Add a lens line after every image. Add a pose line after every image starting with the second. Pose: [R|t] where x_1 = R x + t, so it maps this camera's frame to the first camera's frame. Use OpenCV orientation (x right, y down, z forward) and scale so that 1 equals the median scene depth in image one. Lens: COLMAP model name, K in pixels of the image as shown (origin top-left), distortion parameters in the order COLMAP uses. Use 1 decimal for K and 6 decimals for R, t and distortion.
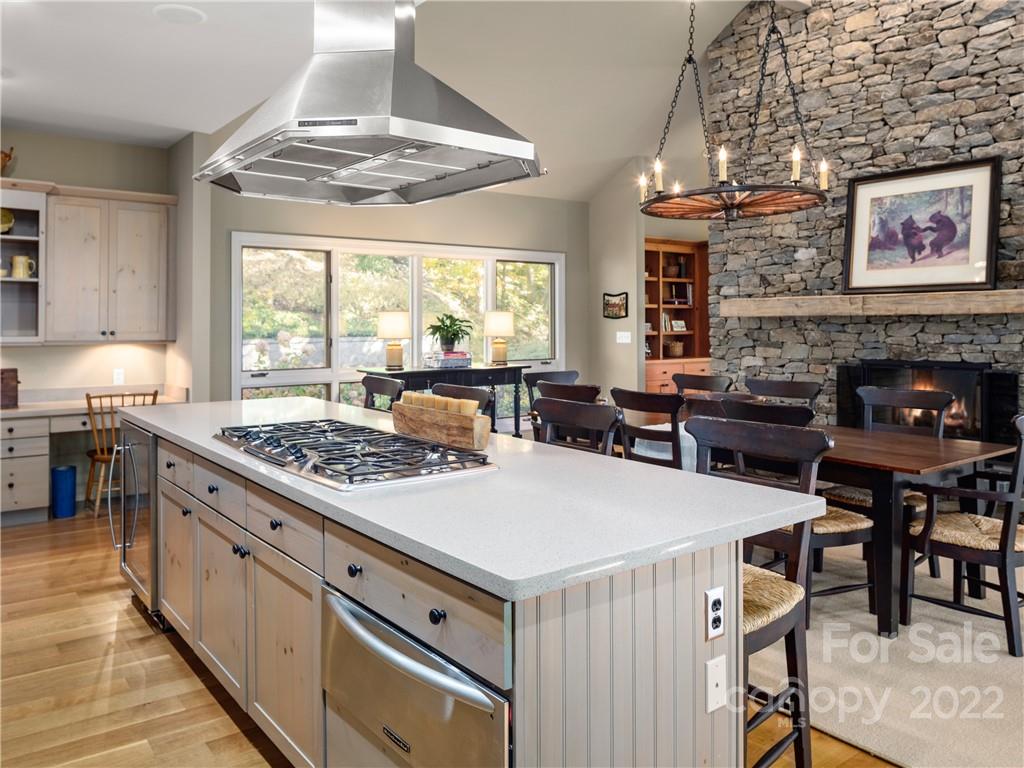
lens RADIAL K [[768.4, 0, 452.3], [0, 768.4, 311.0], [0, 0, 1]] dist [-0.005473, -0.002011]
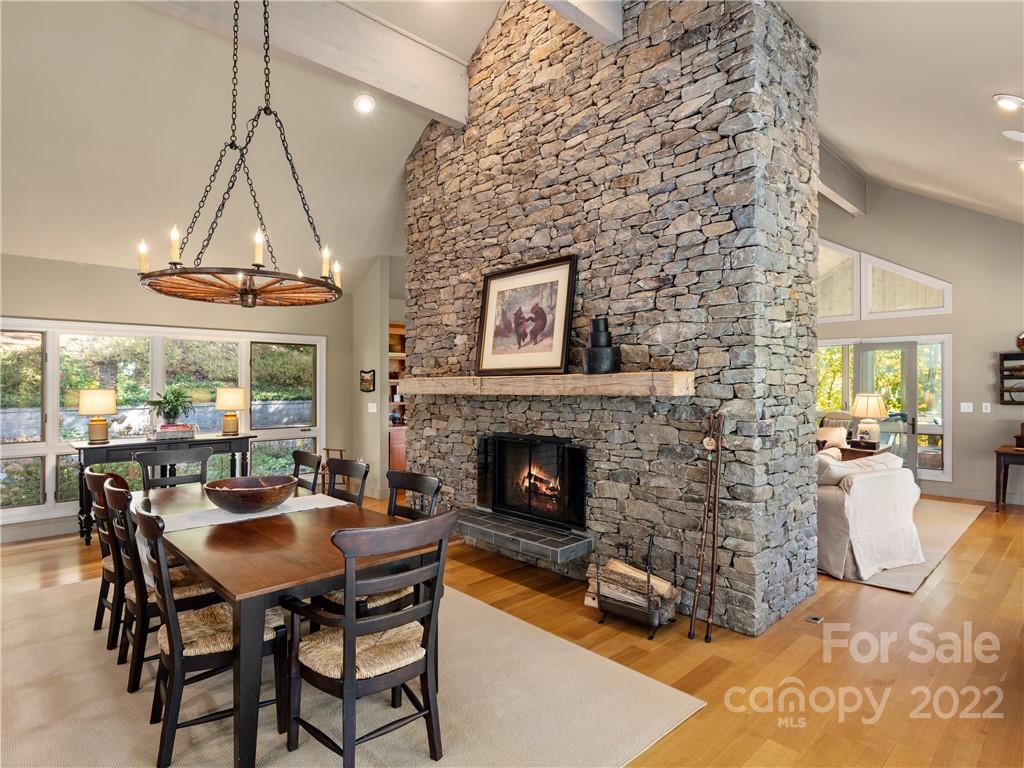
lens RADIAL K [[557.0, 0, 486.2], [0, 557.0, 382.0], [0, 0, 1]] dist [-0.000942, 0.000751]
pose [[0.990662, 0.001617, 0.136328, 0.419392], [-0.002631, 0.999970, 0.007257, -0.018816], [-0.136312, -0.007547, 0.990637, 0.180825]]
